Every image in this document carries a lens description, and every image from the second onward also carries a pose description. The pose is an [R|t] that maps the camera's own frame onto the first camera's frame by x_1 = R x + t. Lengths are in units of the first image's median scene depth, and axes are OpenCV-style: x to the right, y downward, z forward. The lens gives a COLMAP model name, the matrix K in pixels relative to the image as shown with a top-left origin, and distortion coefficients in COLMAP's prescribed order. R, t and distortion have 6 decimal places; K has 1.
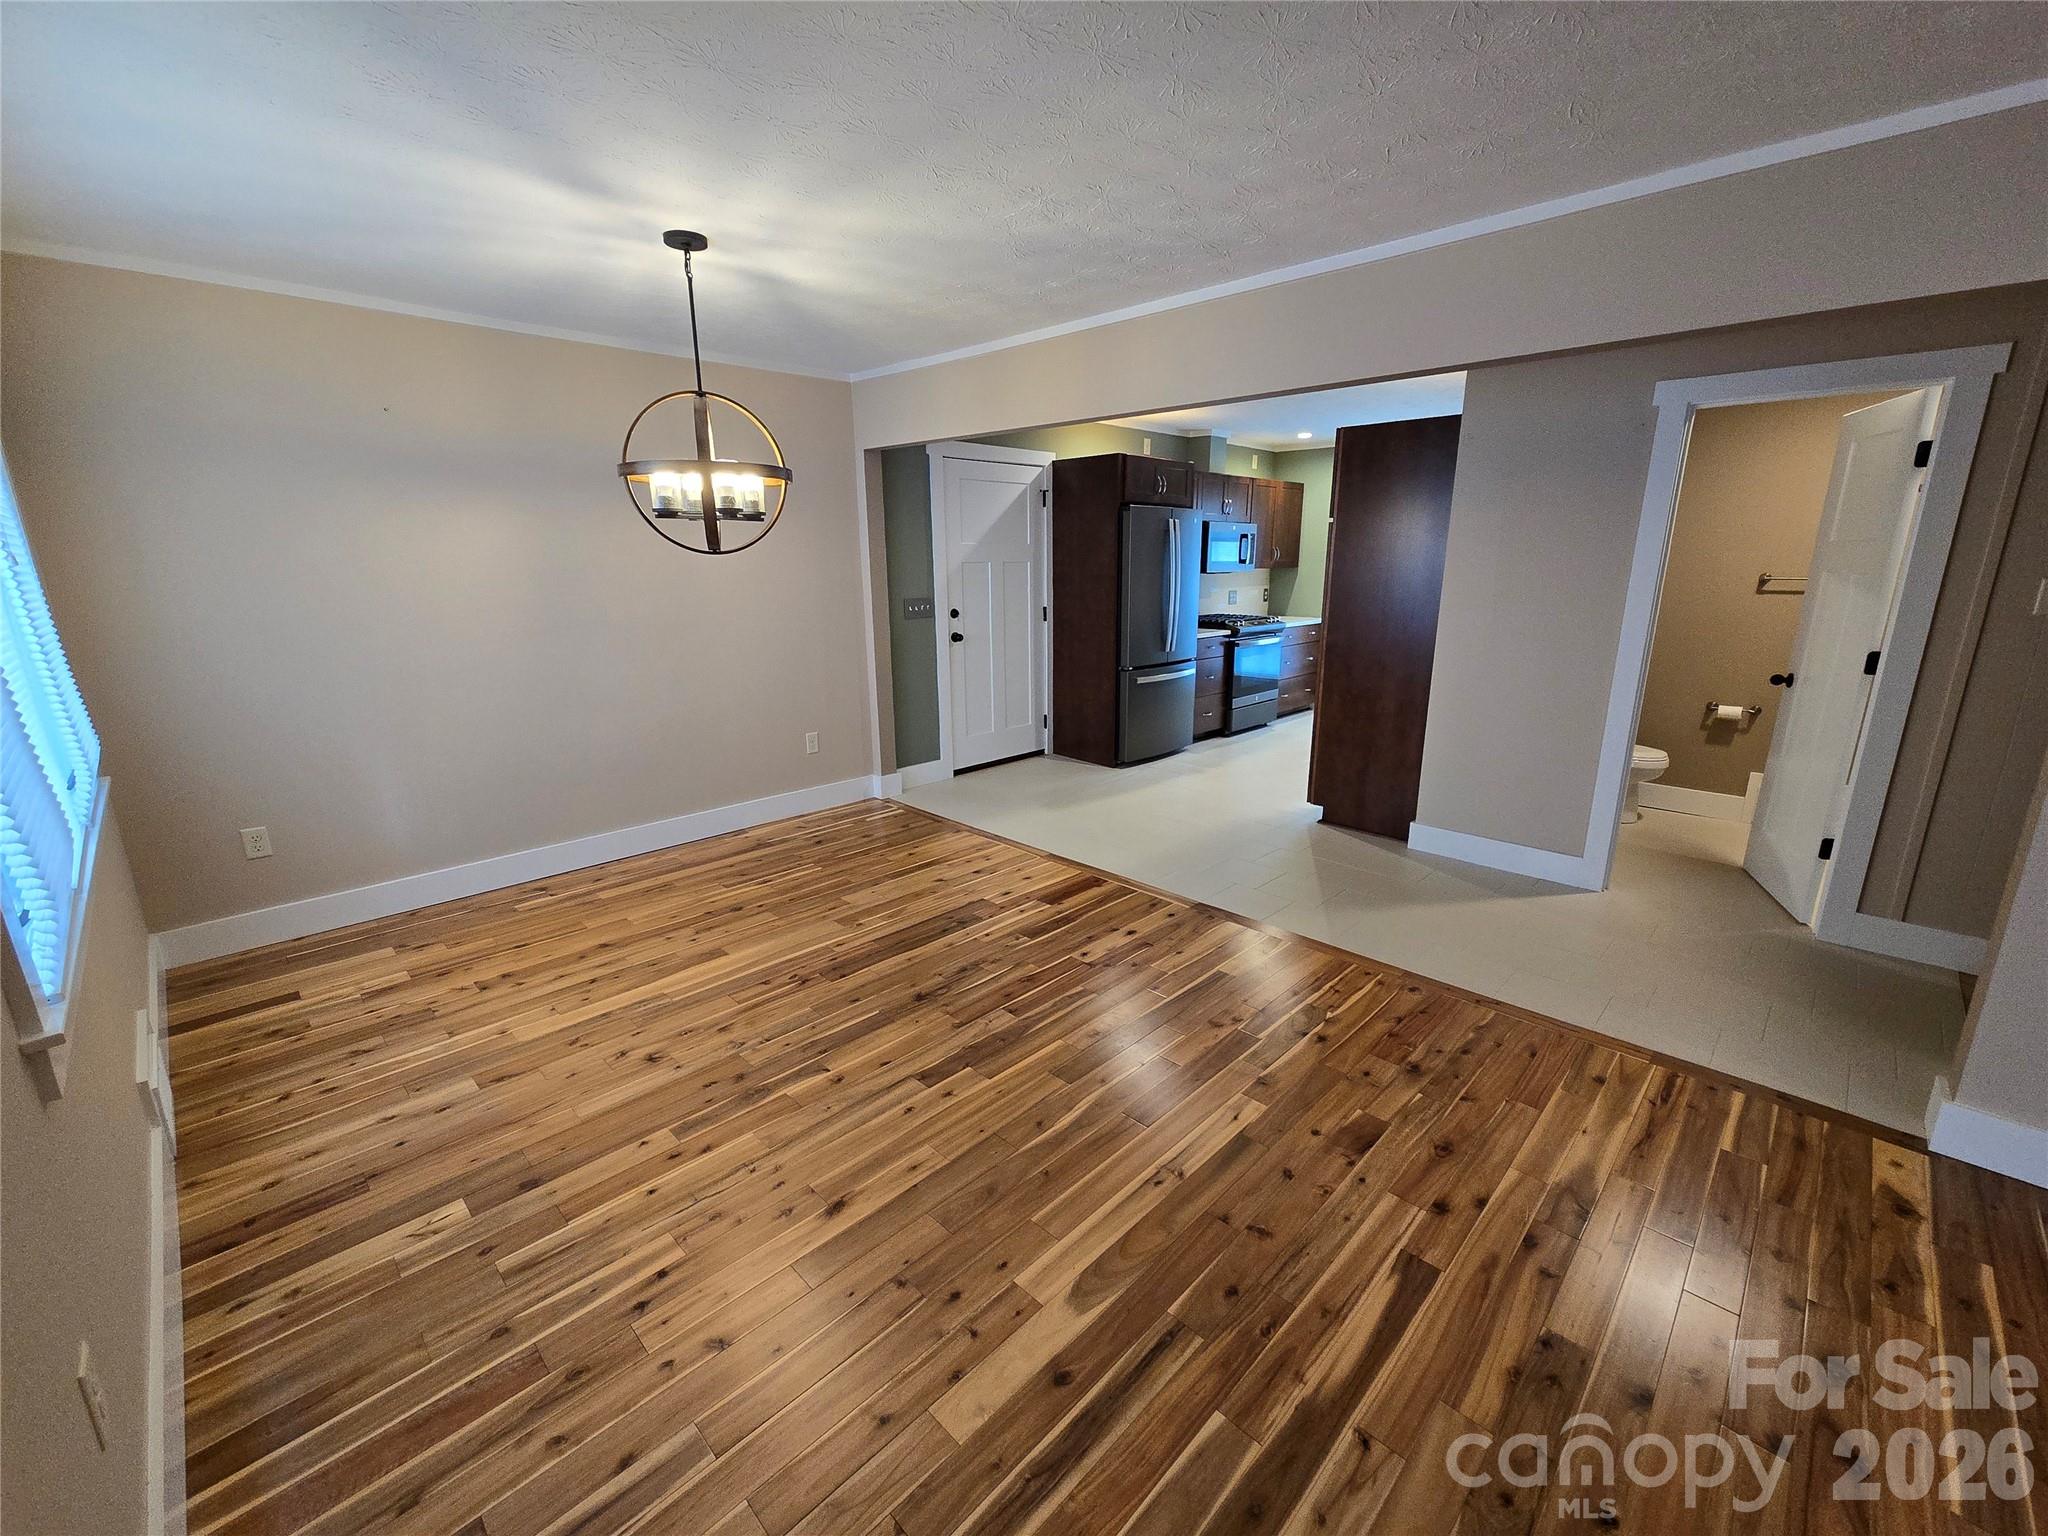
lens RADIAL K [[838.9, 0, 1022.0], [0, 838.9, 774.4], [0, 0, 1]] dist [0.003853, 0.000255]
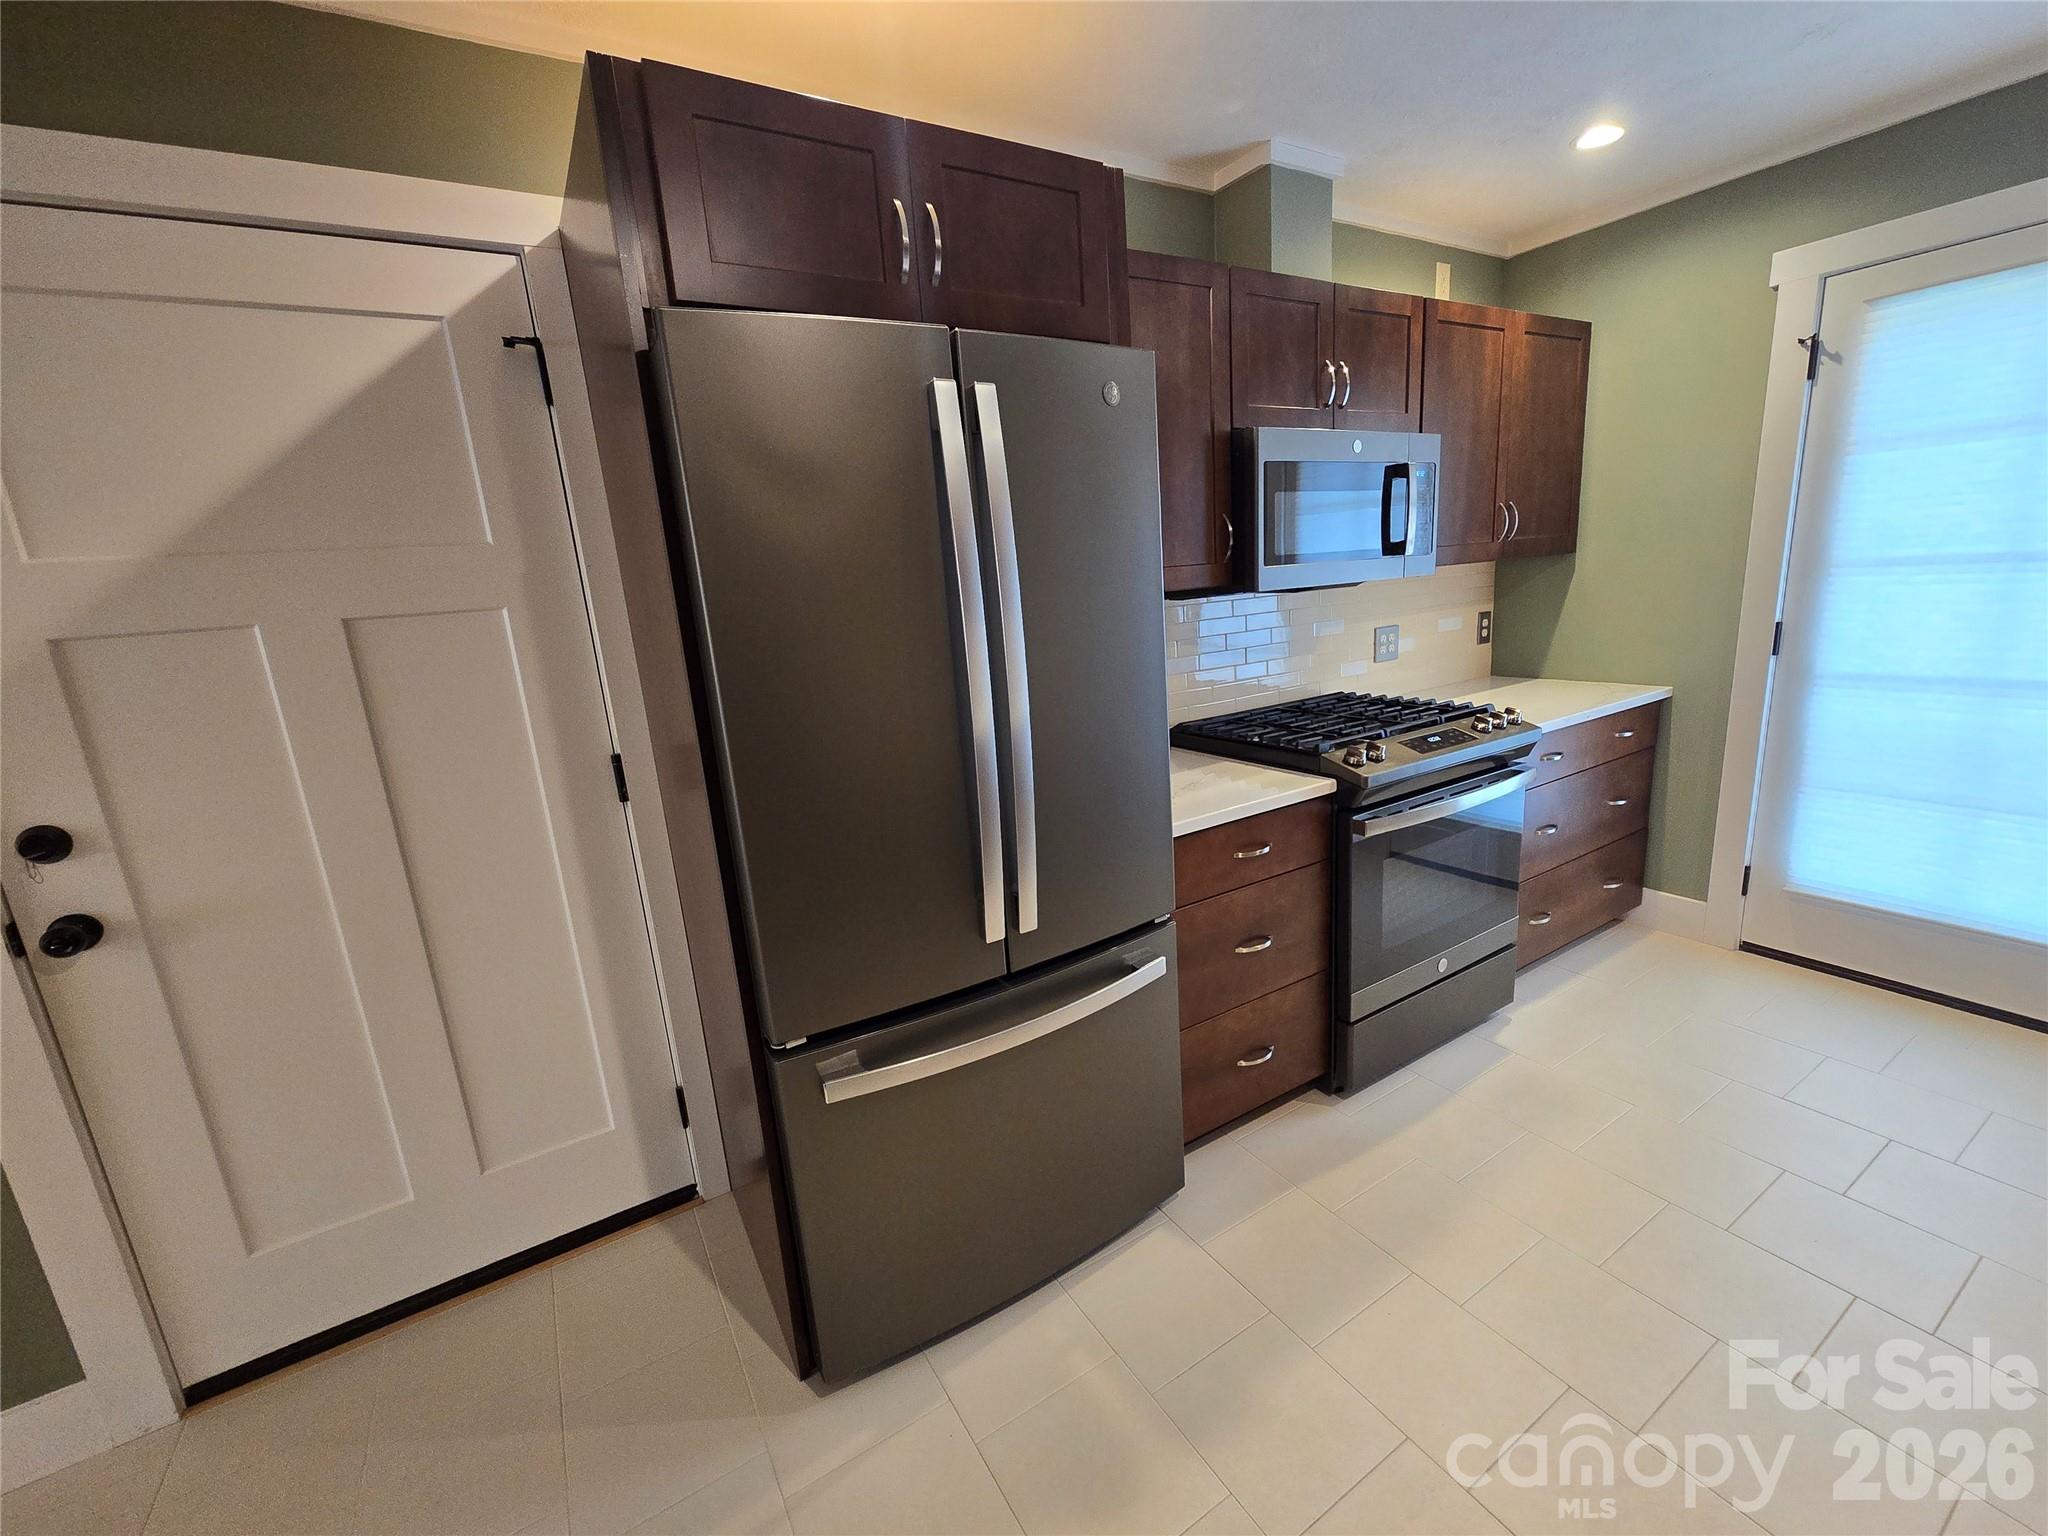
lens RADIAL K [[838.9, 0, 1021.8], [0, 838.9, 765.2], [0, 0, 1]] dist [0.003853, 0.000255]
pose [[0.968645, -0.010005, -0.248246, 0.202354], [0.004678, 0.999746, -0.022037, -0.161494], [0.248403, 0.020185, 0.968446, 0.644021]]
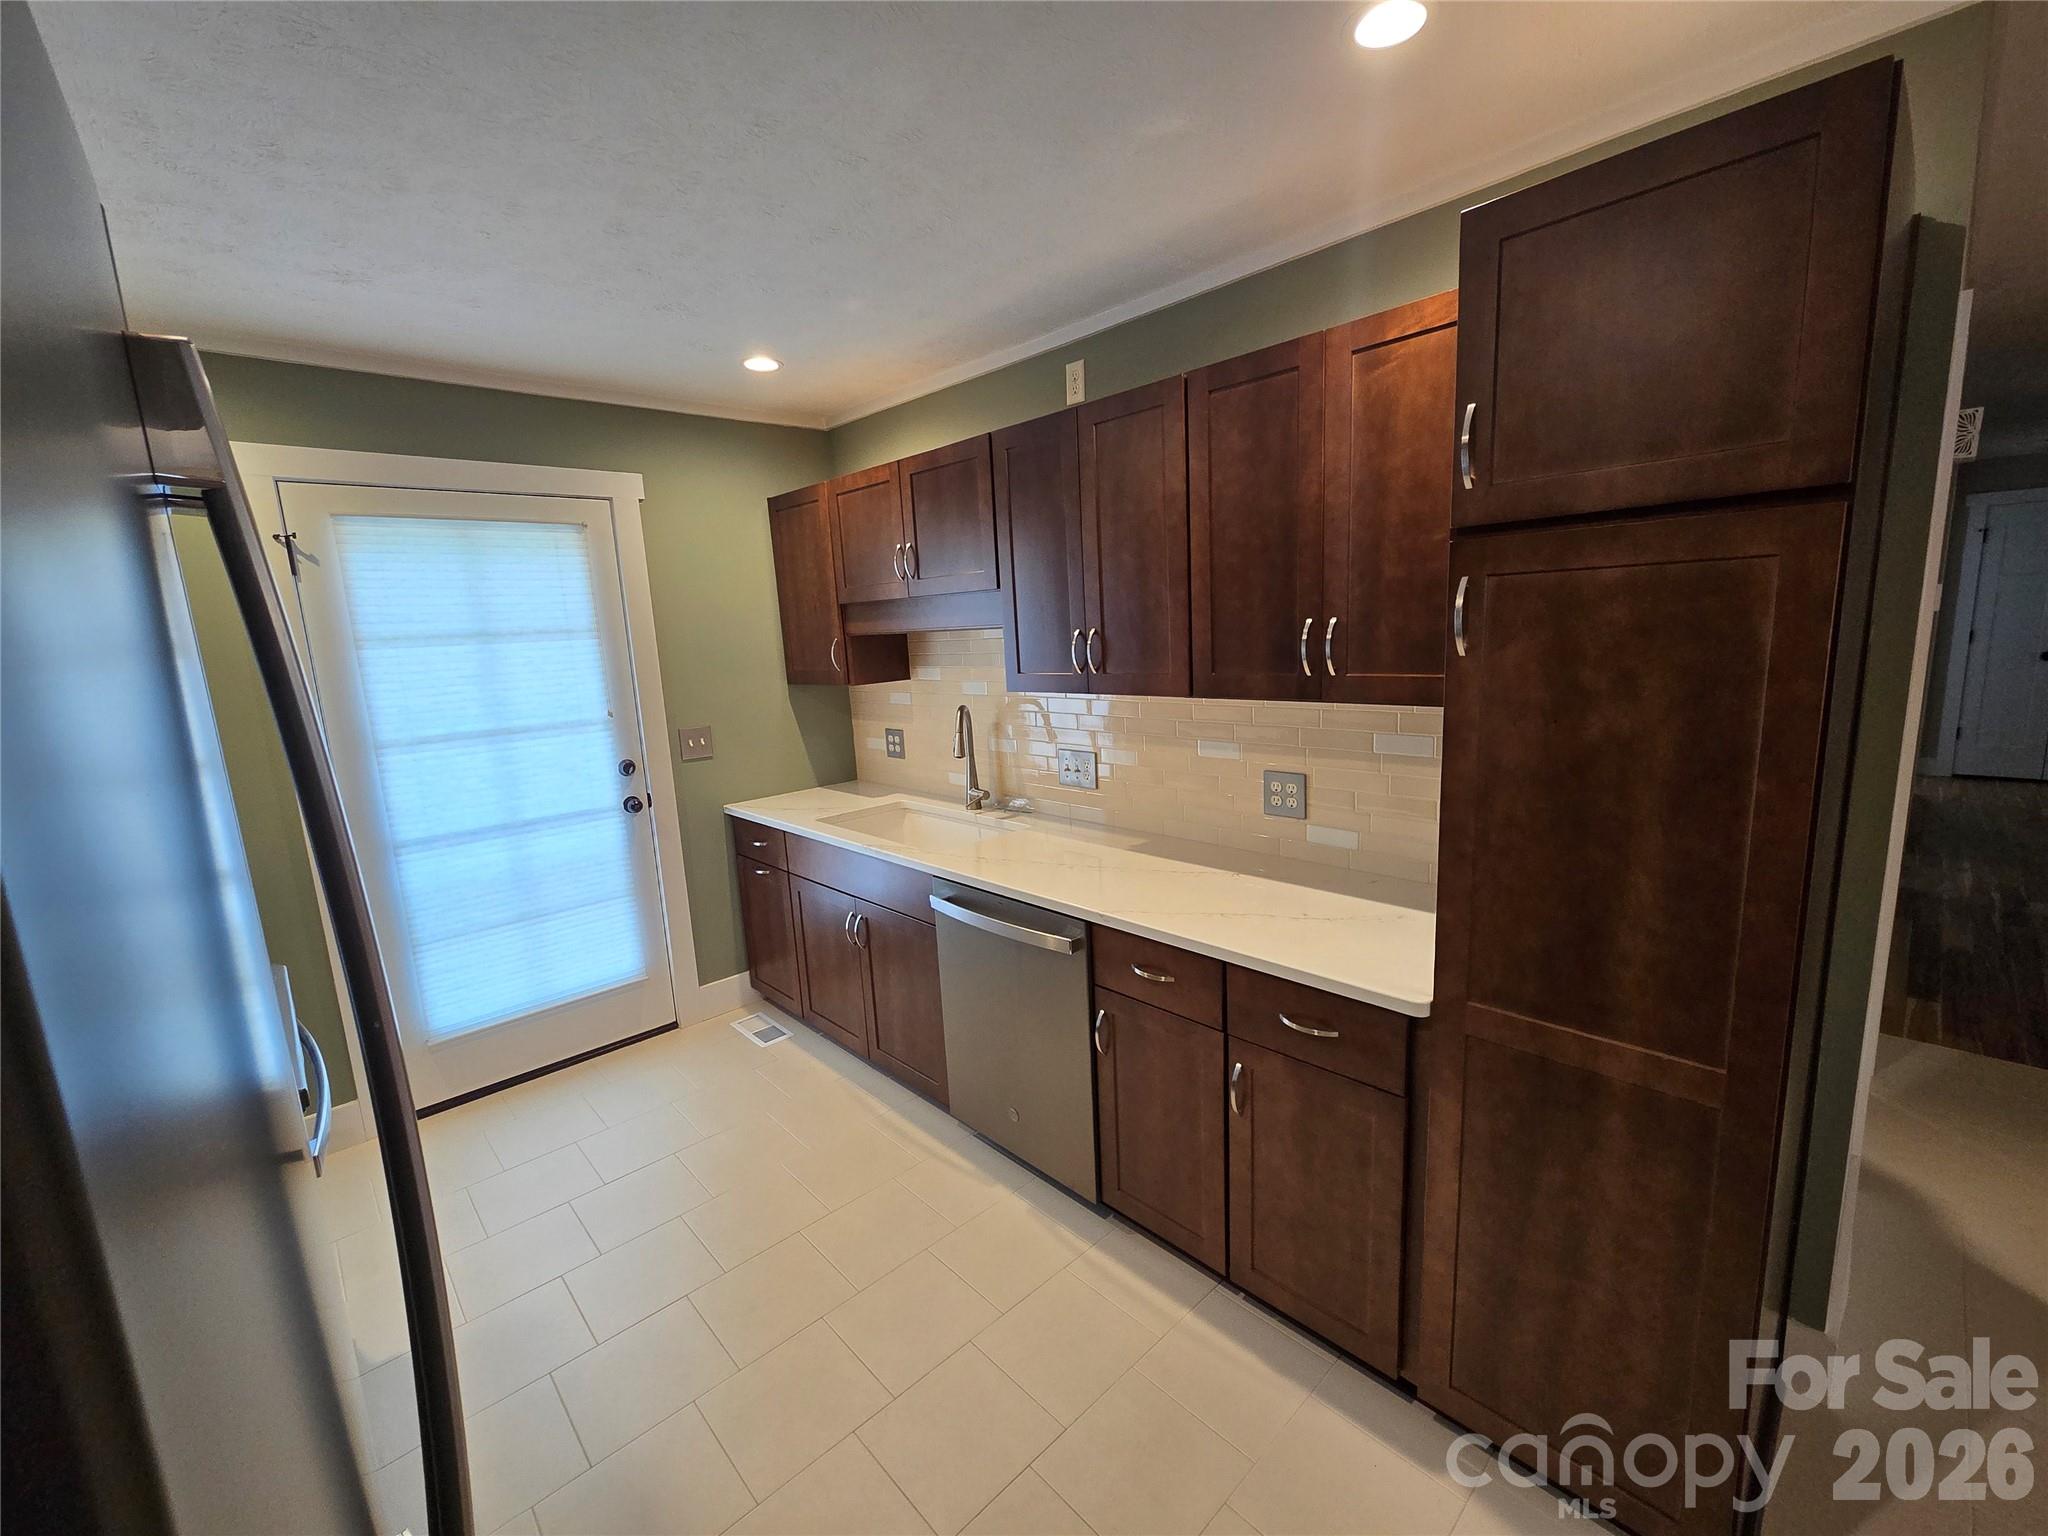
lens RADIAL K [[838.9, 0, 1024.8], [0, 838.9, 770.1], [0, 0, 1]] dist [0.003853, 0.000255]
pose [[0.043027, -0.161445, 0.985943, 0.100660], [0.301850, 0.942839, 0.141214, -0.199200], [-0.952384, 0.291531, 0.089299, 0.739583]]
